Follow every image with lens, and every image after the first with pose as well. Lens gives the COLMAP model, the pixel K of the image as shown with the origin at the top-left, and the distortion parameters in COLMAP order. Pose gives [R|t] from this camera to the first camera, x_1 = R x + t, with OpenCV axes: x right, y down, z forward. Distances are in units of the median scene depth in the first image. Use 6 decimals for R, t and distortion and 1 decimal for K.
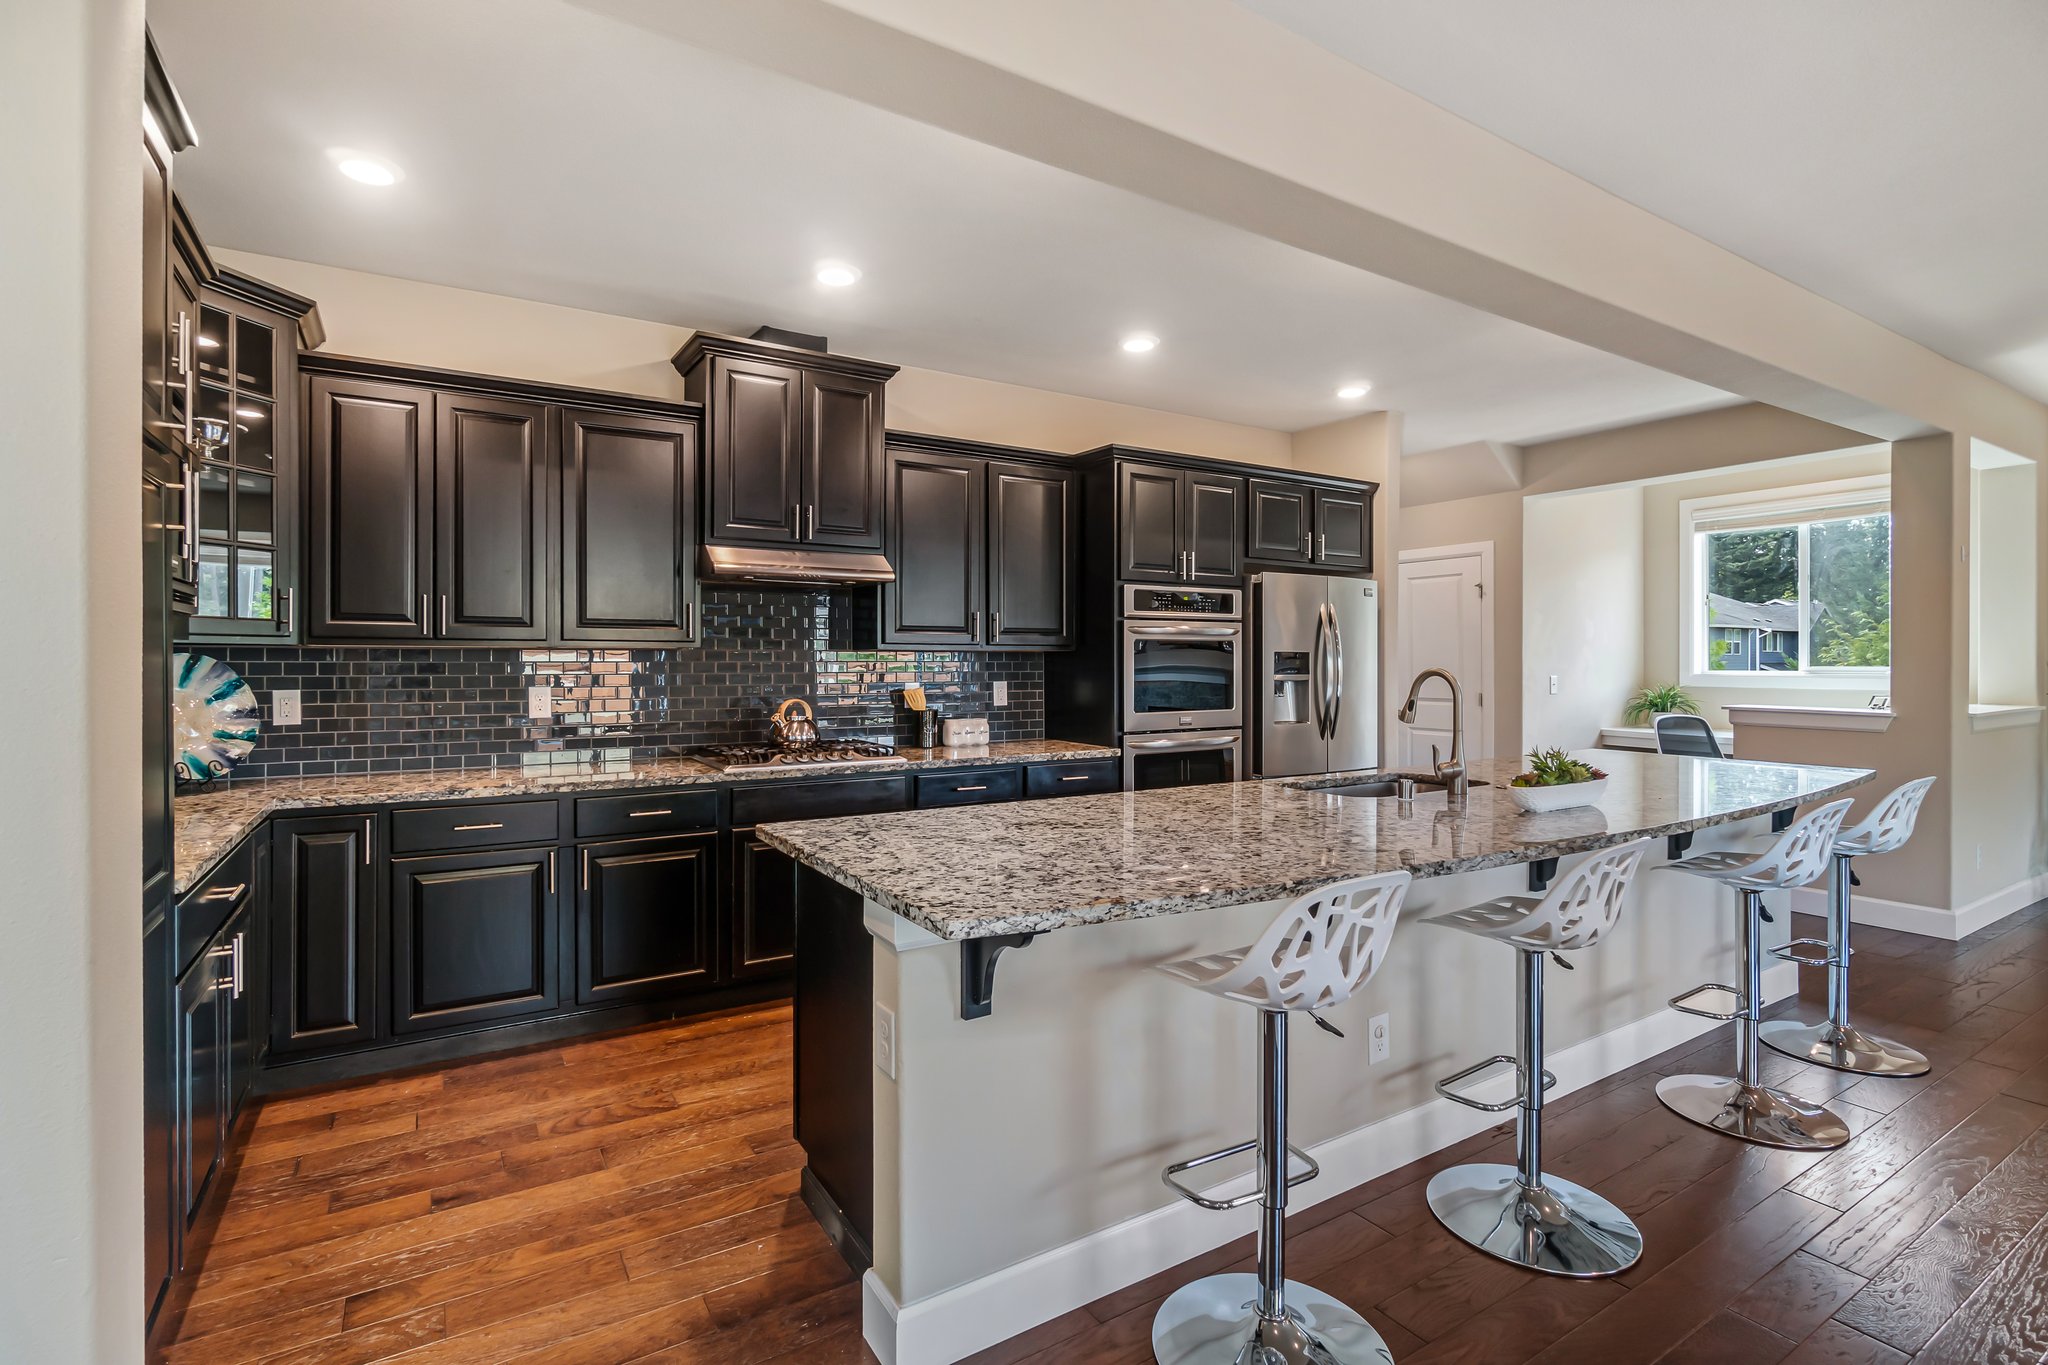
lens RADIAL K [[948.7, 0, 1031.3], [0, 948.7, 671.2], [0, 0, 1]] dist [-0.003249, -0.000059]
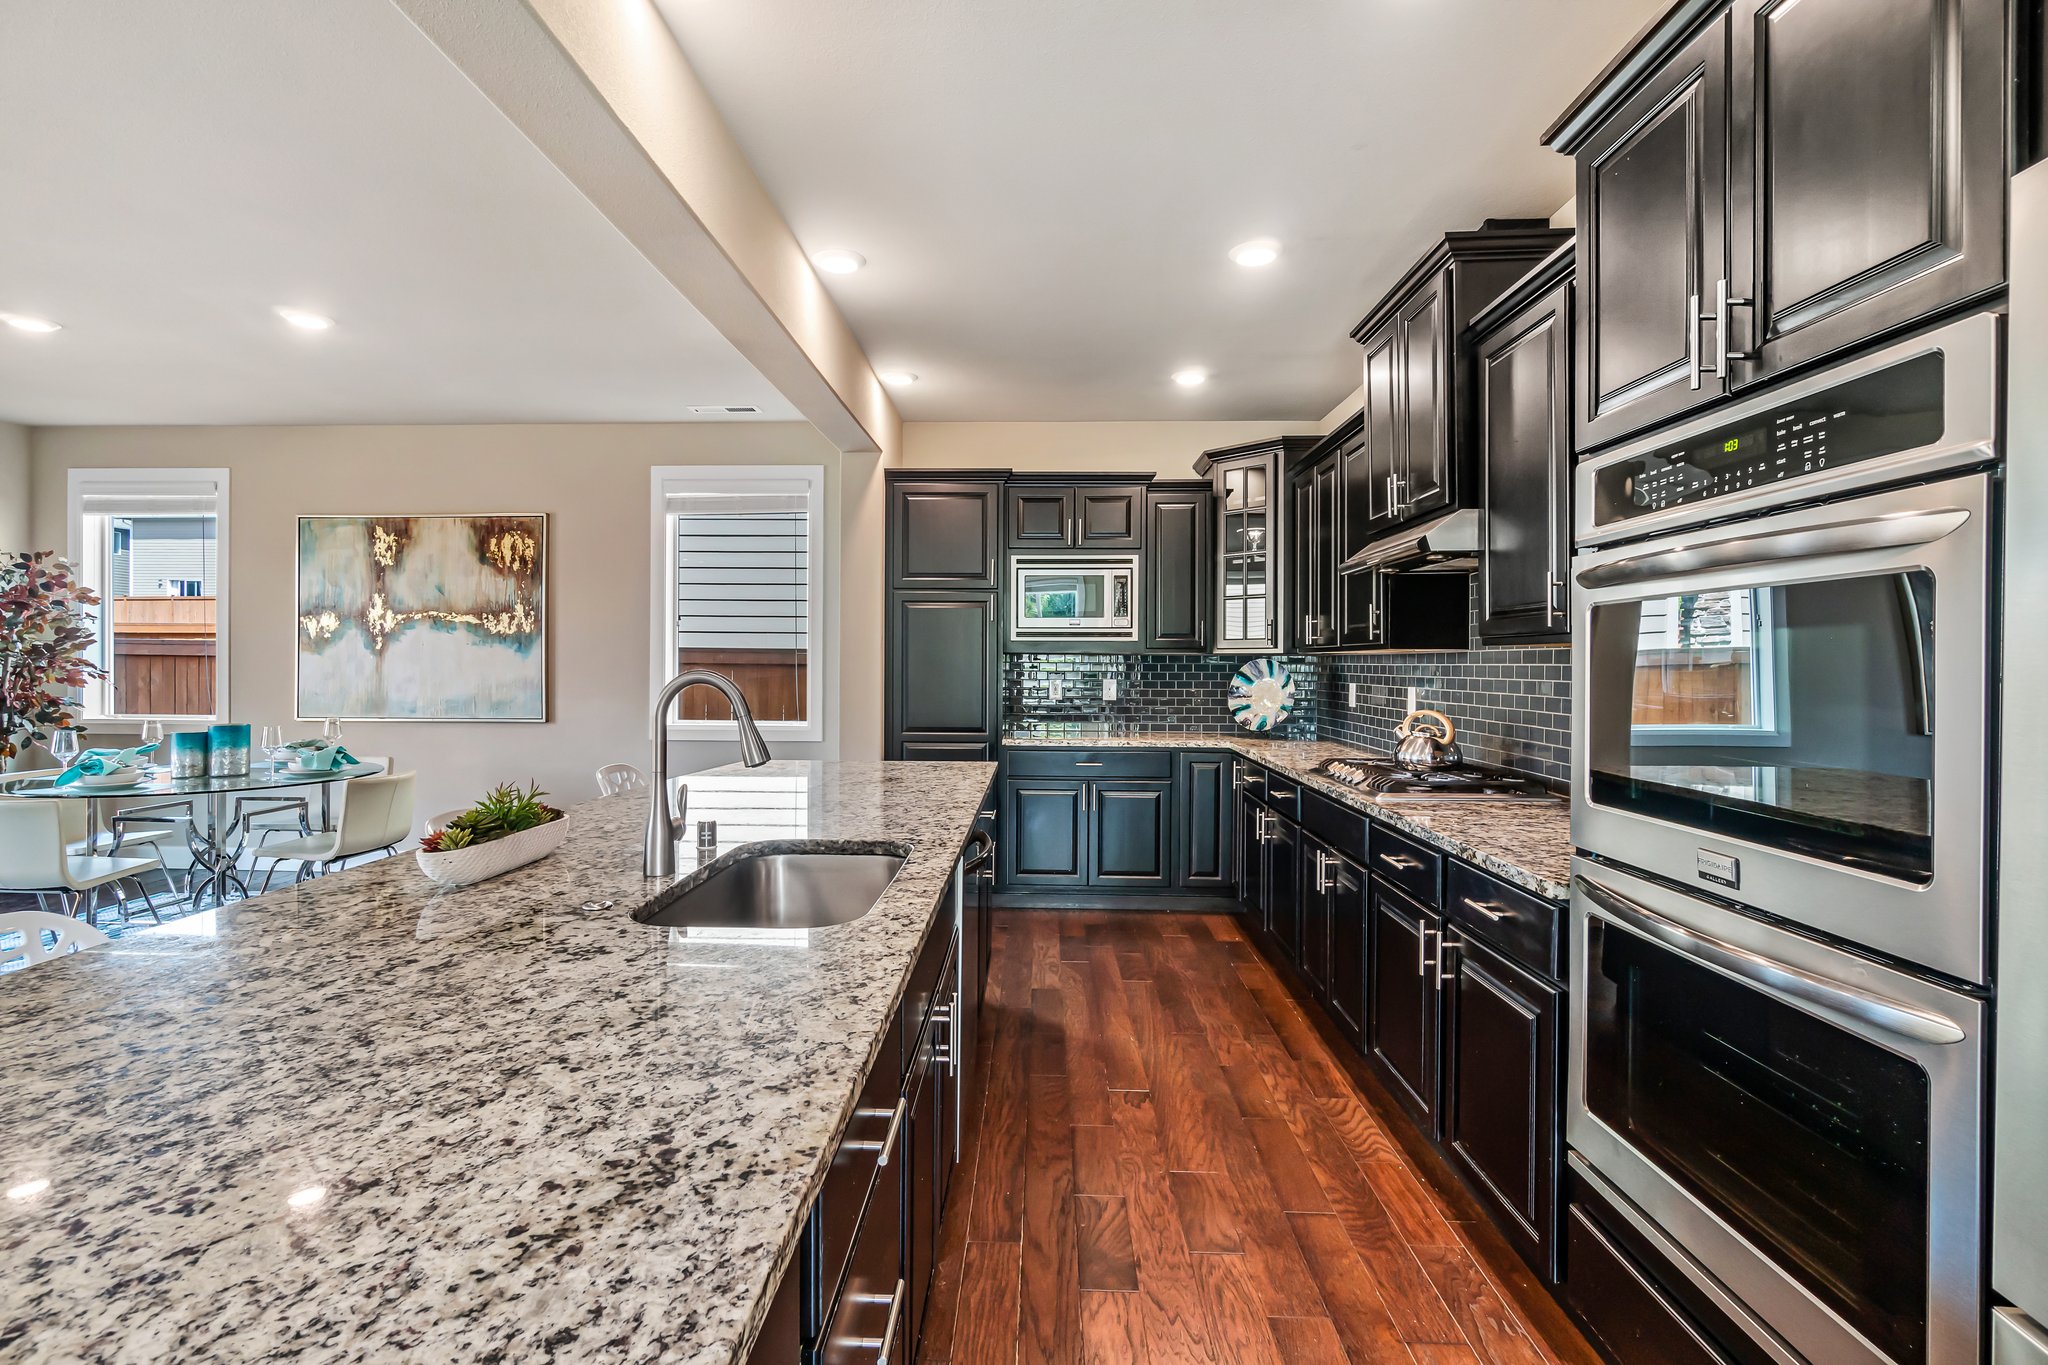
lens RADIAL K [[945.9, 0, 1005.9], [0, 945.9, 665.4], [0, 0, 1]] dist [-0.008657, 0.000969]
pose [[-0.558962, -0.001916, -0.829191, 0.543662], [-0.017685, 0.999797, 0.009612, -0.009526], [0.829005, 0.020037, -0.558883, 1.029508]]
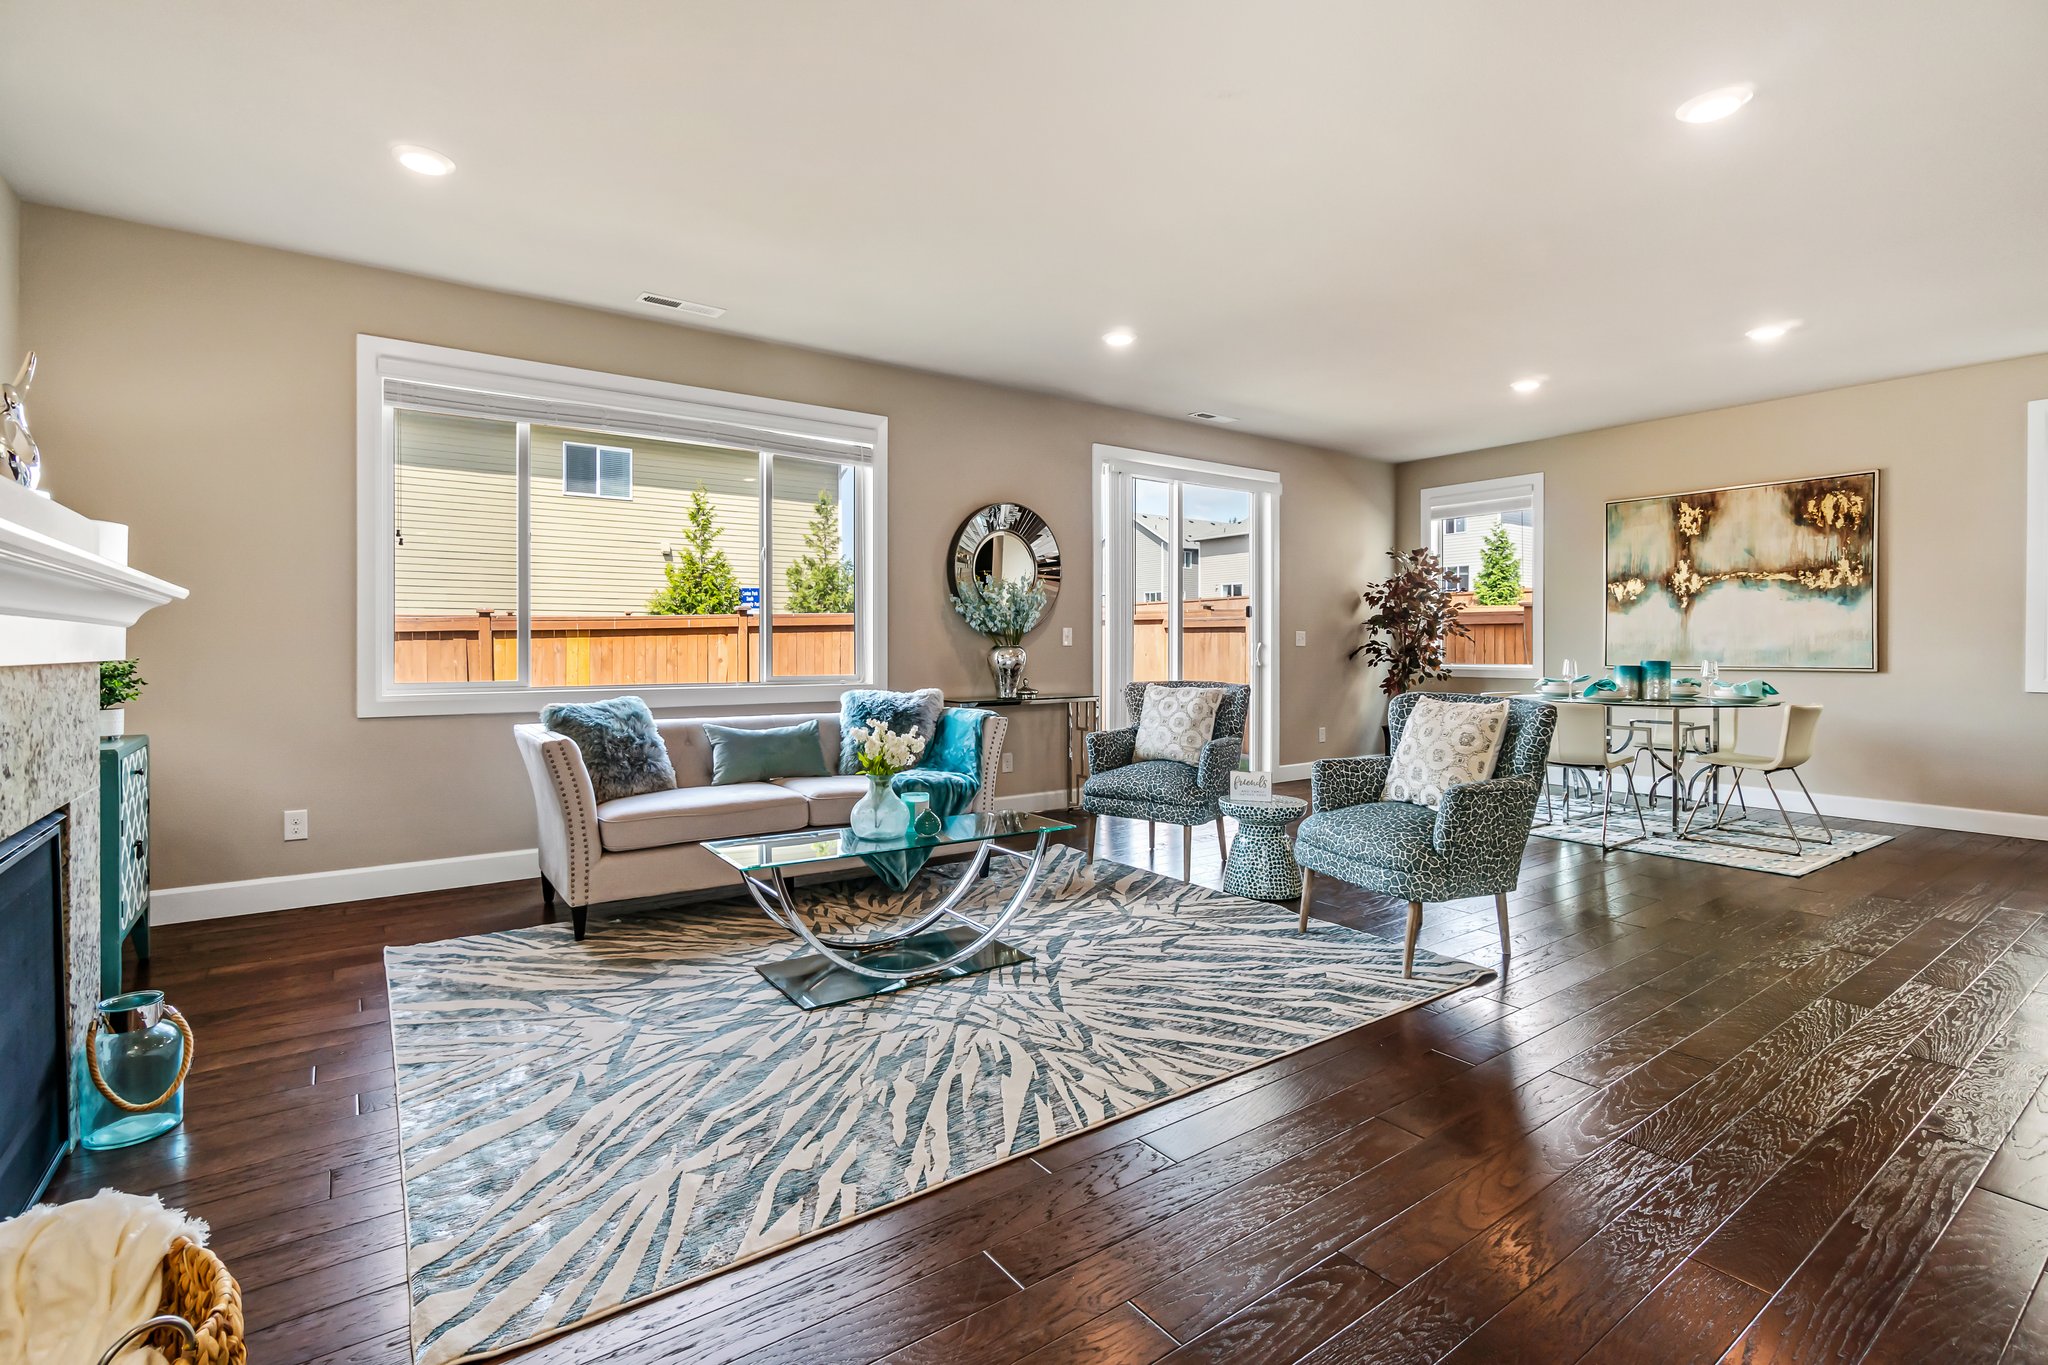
lens RADIAL K [[943.2, 0, 1002.9], [0, 943.2, 648.8], [0, 0, 1]] dist [-0.010503, 0.000056]
pose [[-0.997987, 0.000229, -0.063422, 1.141509], [-0.000727, 0.999887, 0.015049, 0.040404], [0.063418, 0.015064, -0.997873, 1.027190]]
